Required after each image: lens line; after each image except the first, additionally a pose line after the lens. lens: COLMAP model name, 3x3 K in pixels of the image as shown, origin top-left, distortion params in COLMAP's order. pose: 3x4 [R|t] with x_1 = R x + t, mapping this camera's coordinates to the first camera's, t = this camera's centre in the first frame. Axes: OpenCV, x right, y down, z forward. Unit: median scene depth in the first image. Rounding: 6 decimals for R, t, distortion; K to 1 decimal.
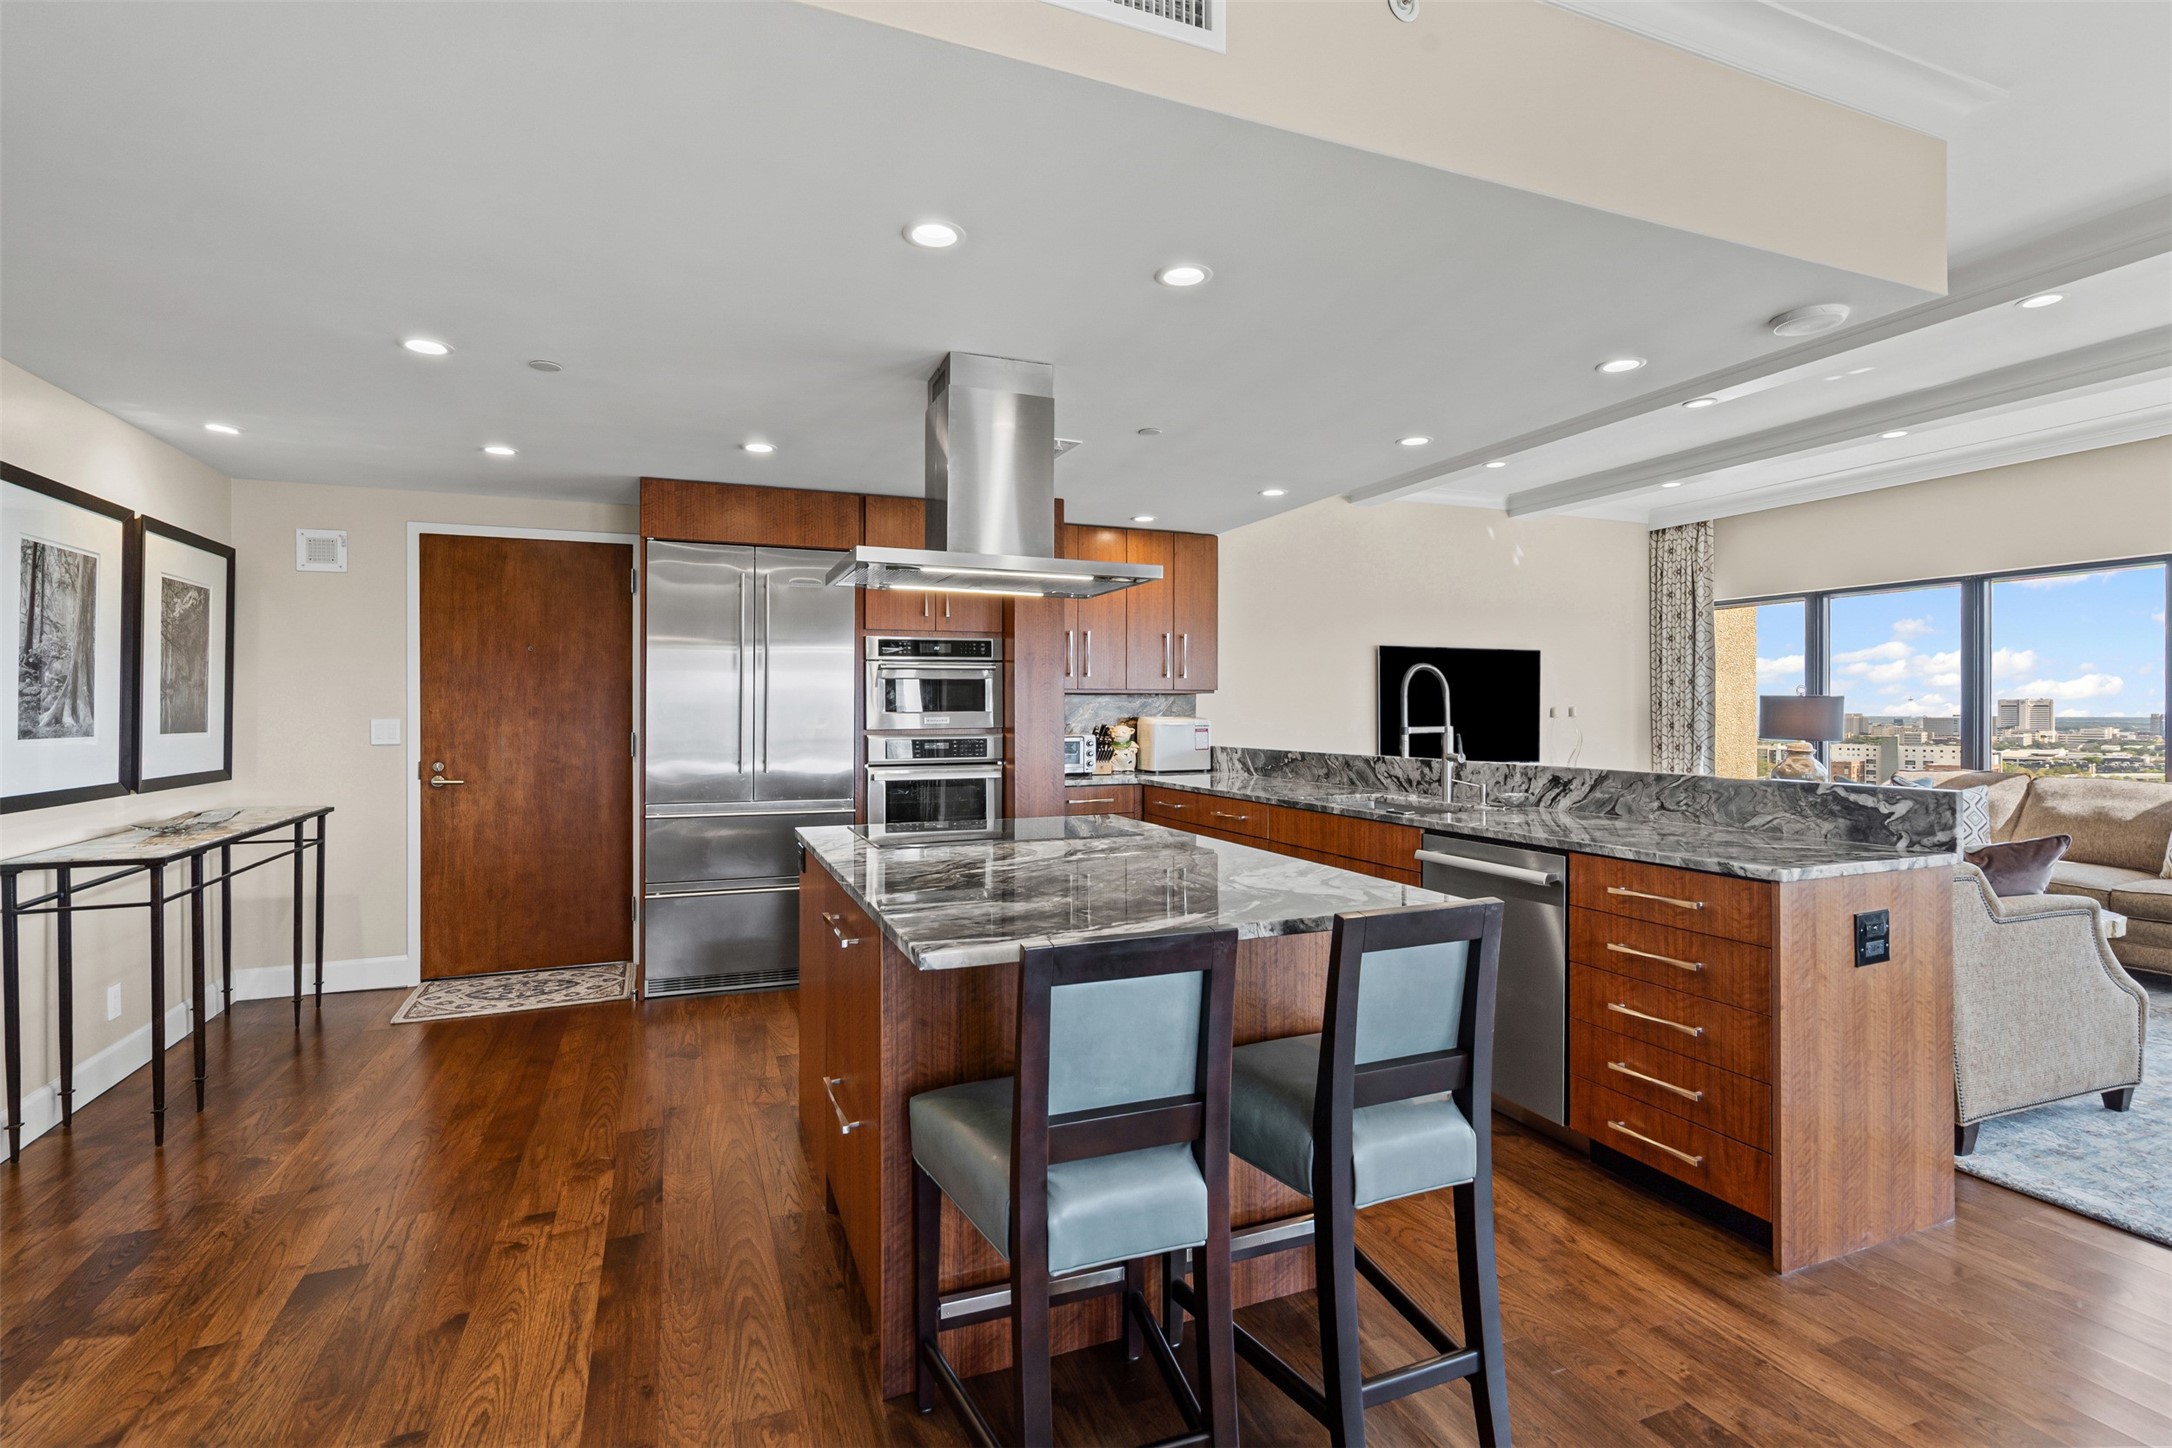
lens RADIAL K [[1007.1, 0, 1086.5], [0, 1007.1, 711.2], [0, 0, 1]] dist [0.000330, 0.000326]
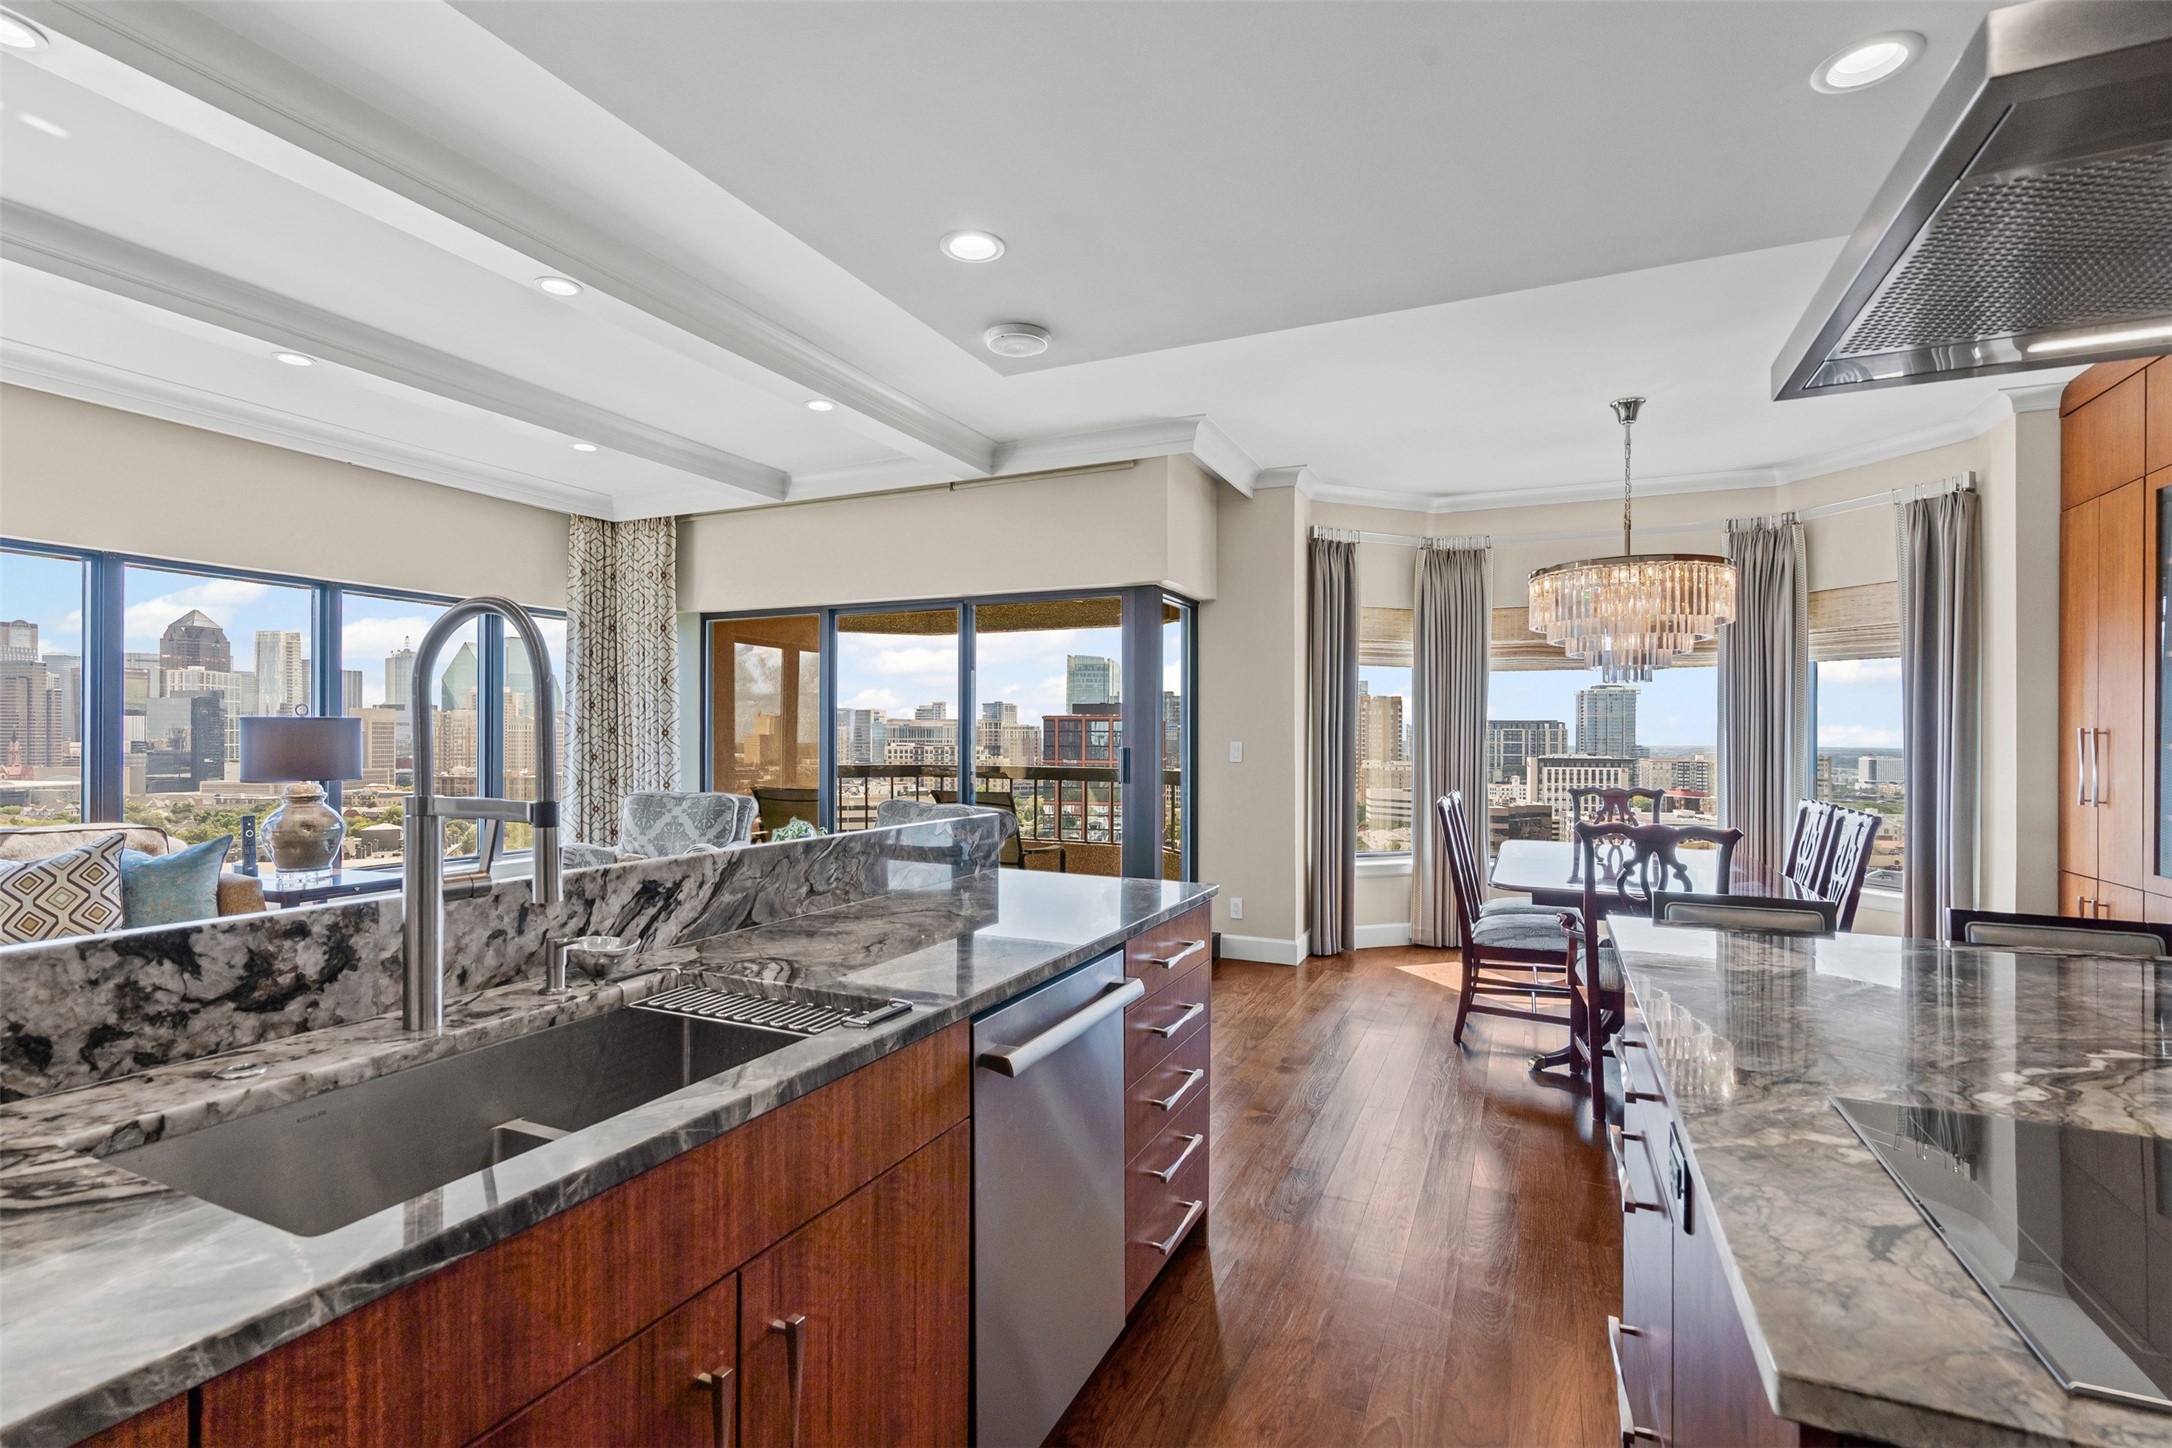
lens RADIAL K [[1001.4, 0, 1068.6], [0, 1001.4, 732.2], [0, 0, 1]] dist [-0.002248, 0.000862]
pose [[-0.675365, 0.002933, 0.737478, -0.014331], [-0.003035, 0.999973, -0.006756, -0.003069], [-0.737477, -0.006801, -0.675338, 0.914752]]
